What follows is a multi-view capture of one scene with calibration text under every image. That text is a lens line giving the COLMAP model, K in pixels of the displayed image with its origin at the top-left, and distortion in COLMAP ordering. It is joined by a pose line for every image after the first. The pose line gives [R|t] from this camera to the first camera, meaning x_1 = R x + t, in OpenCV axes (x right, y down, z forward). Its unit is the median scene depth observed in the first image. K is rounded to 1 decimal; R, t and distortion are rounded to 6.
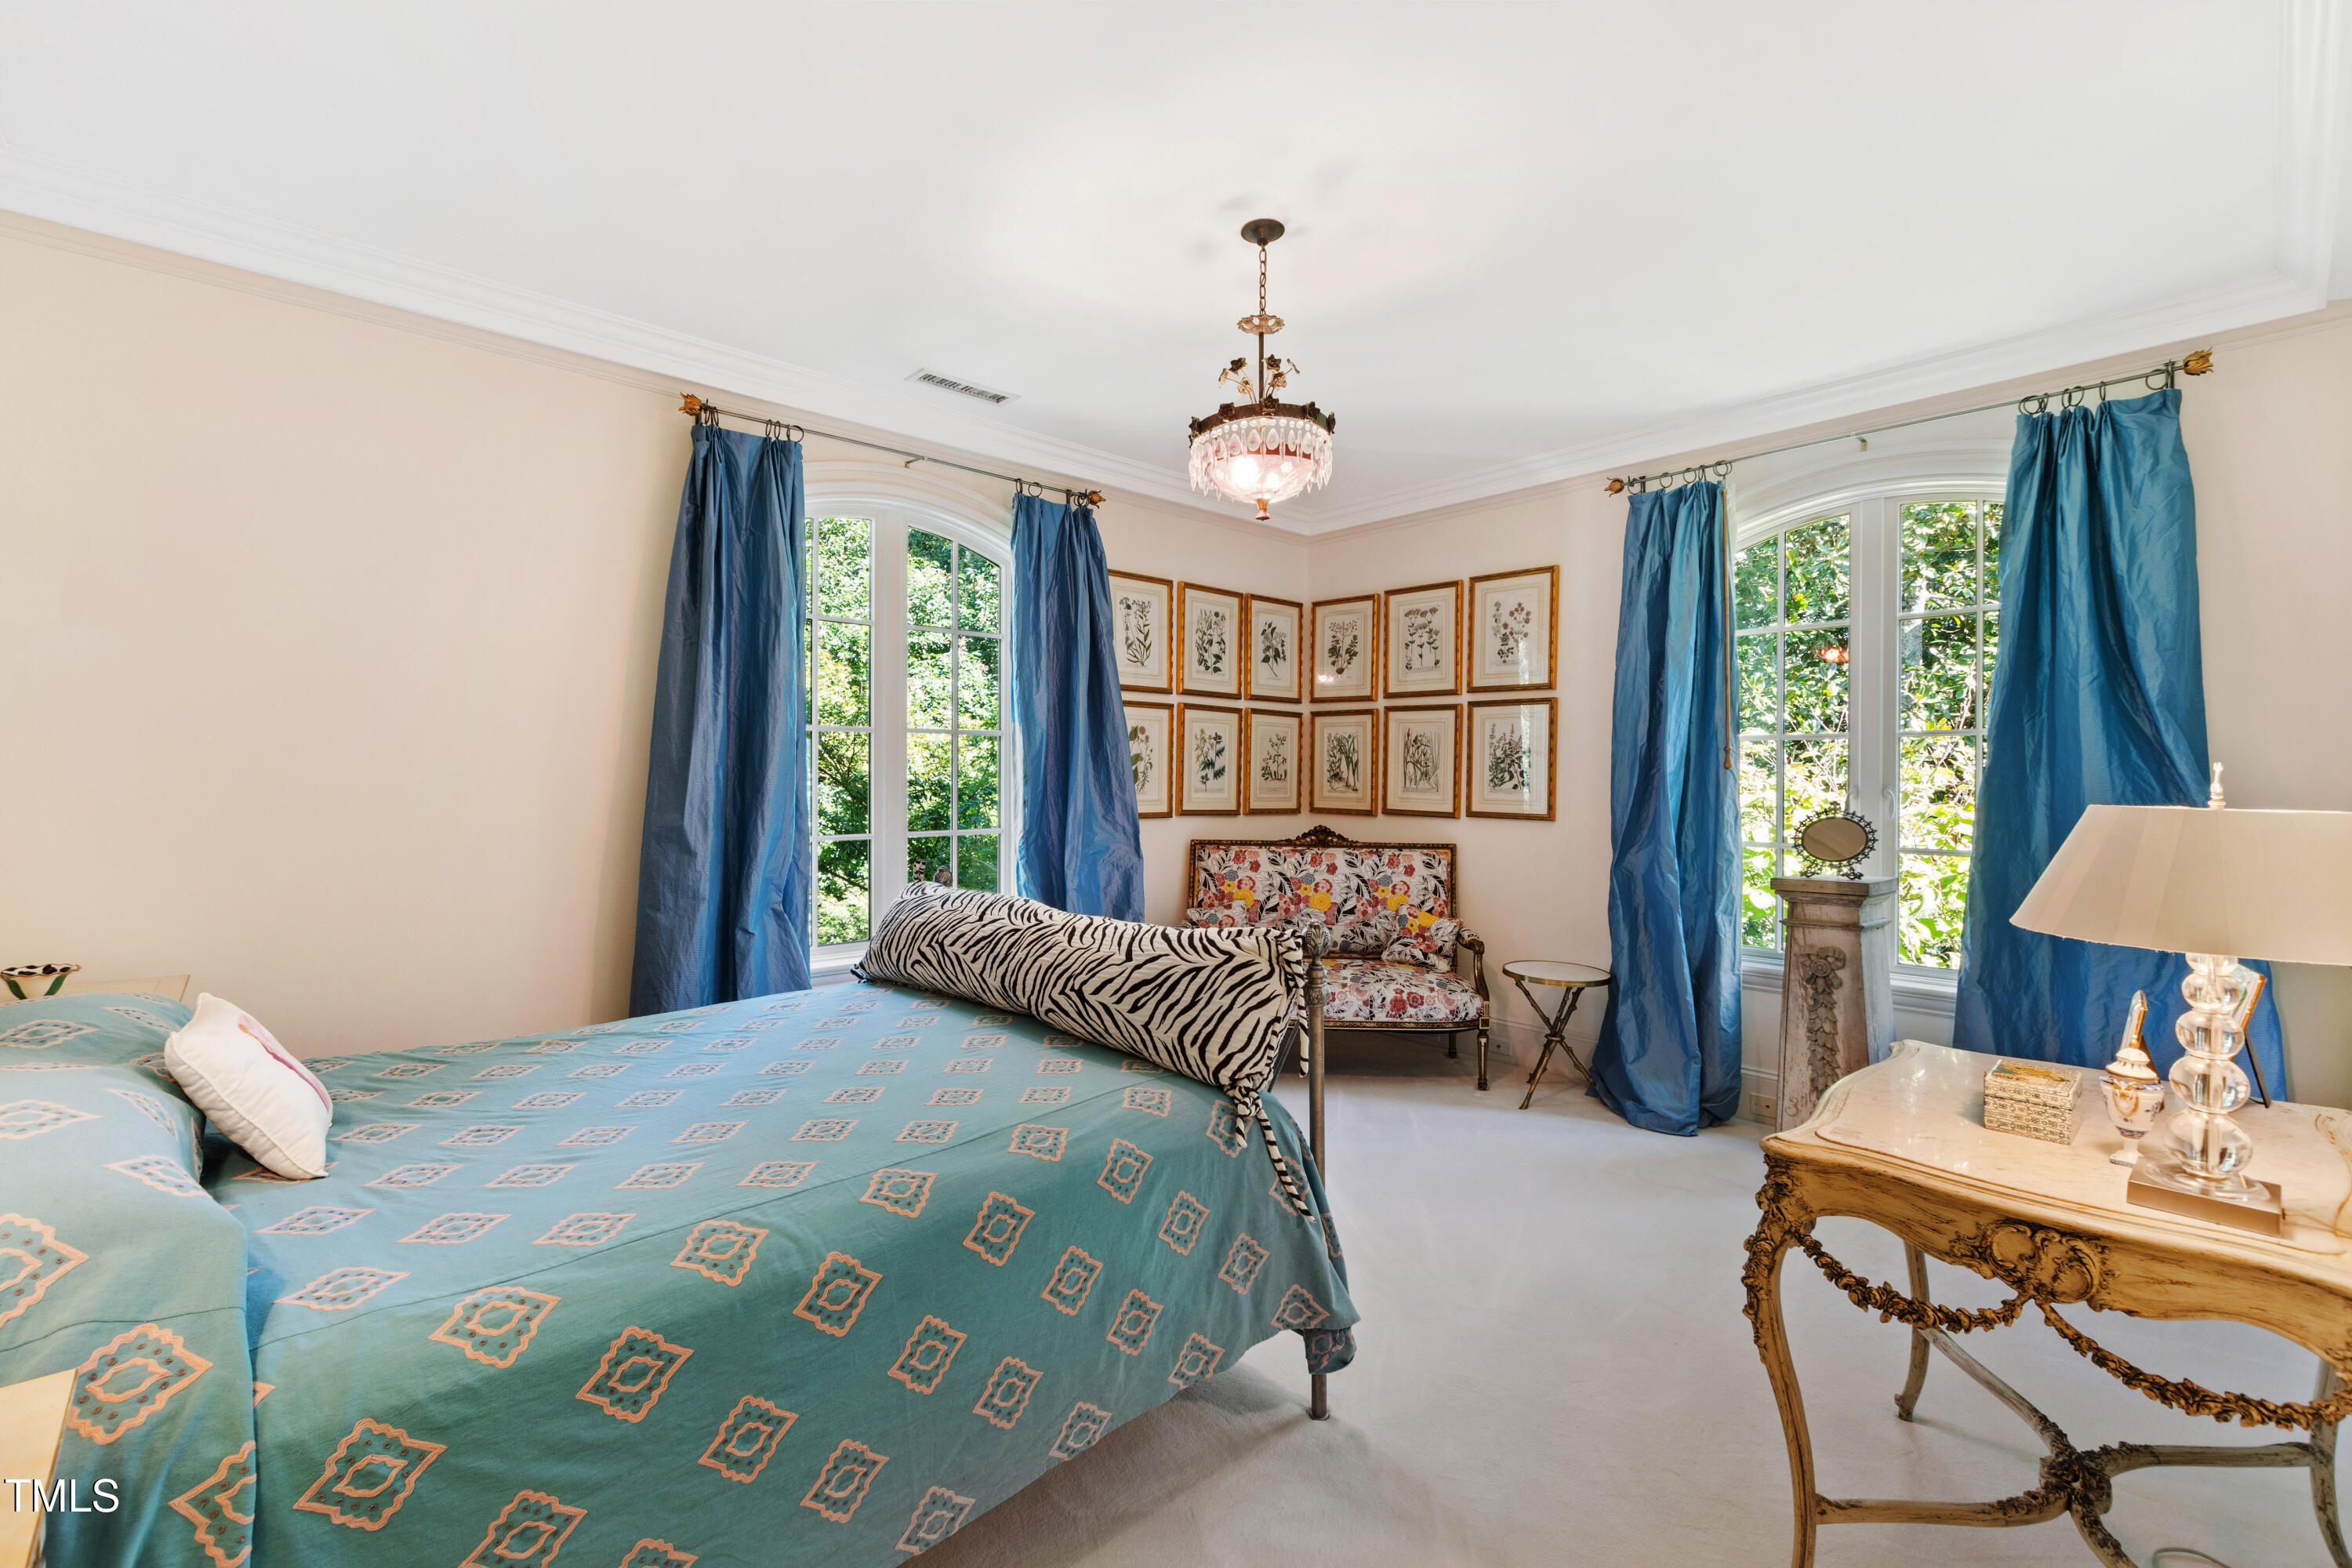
lens RADIAL K [[1007.6, 0, 1171.3], [0, 1007.6, 779.9], [0, 0, 1]] dist [0.000938, -0.000506]
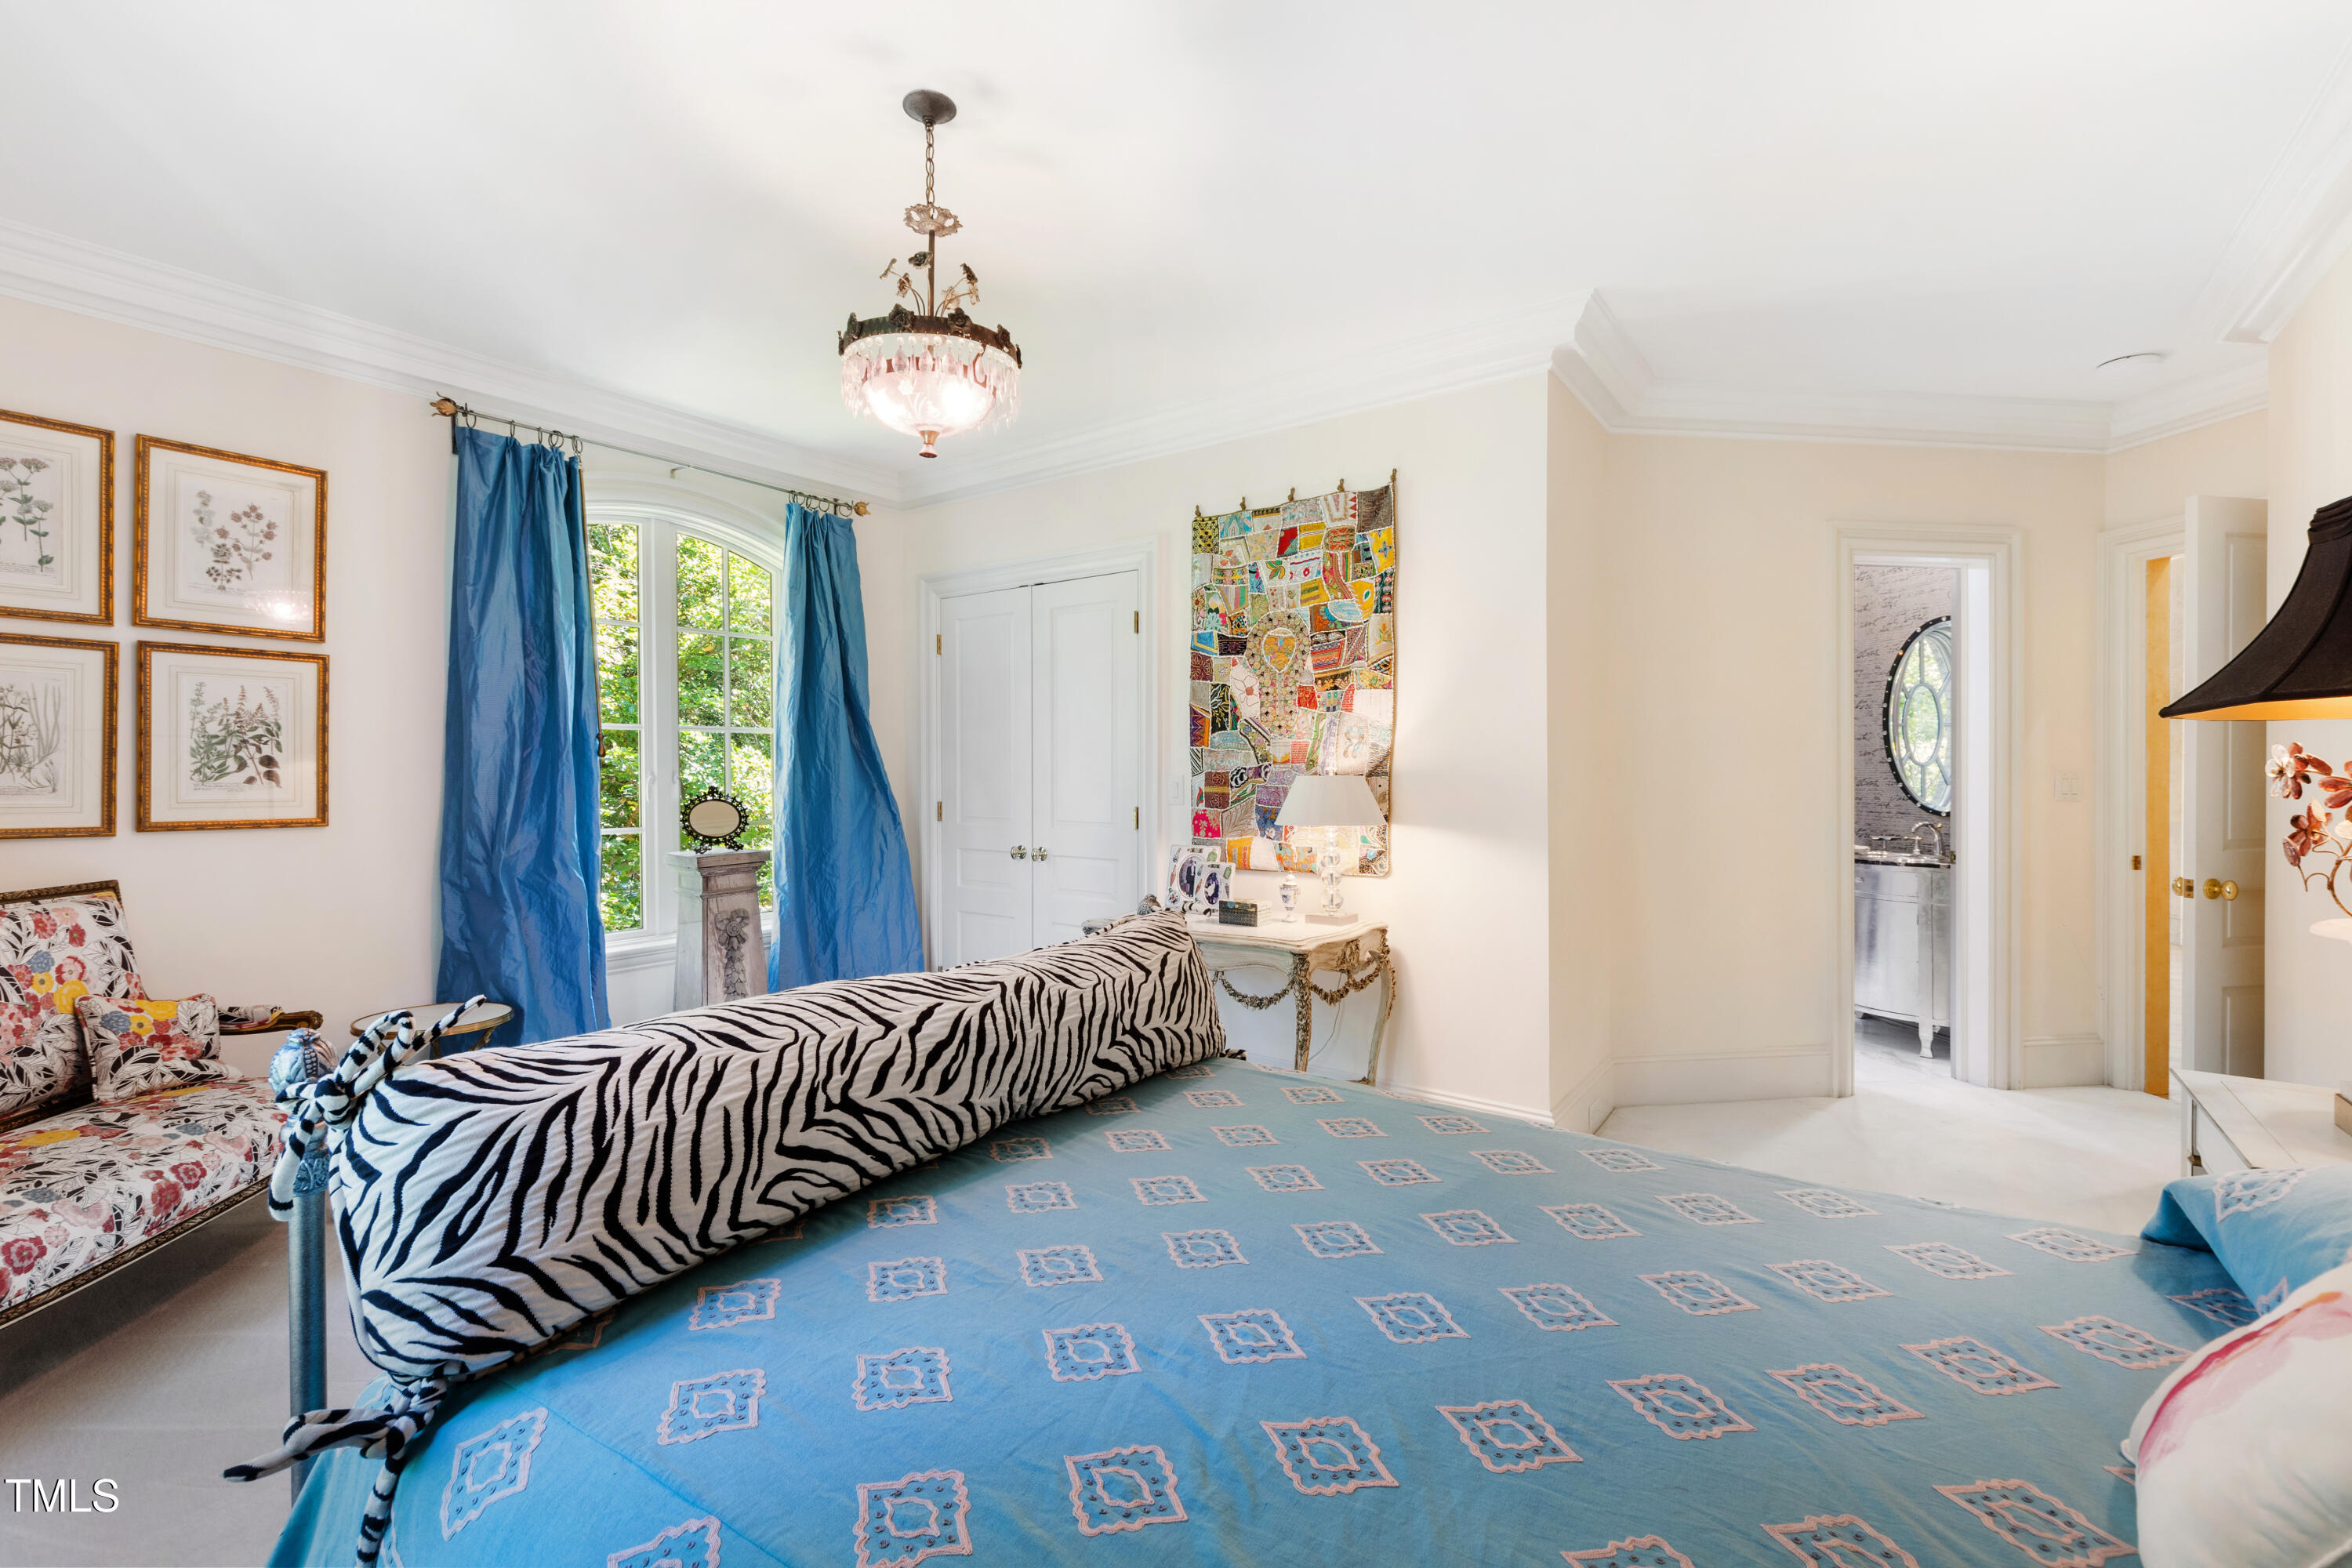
lens RADIAL K [[1007.6, 0, 1171.8], [0, 1007.6, 768.3], [0, 0, 1]] dist [0.000938, -0.000506]
pose [[-0.196621, -0.010187, 0.980427, -0.443498], [-0.000443, 0.999947, 0.010301, -0.008231], [-0.980479, 0.001591, -0.196615, 0.544865]]
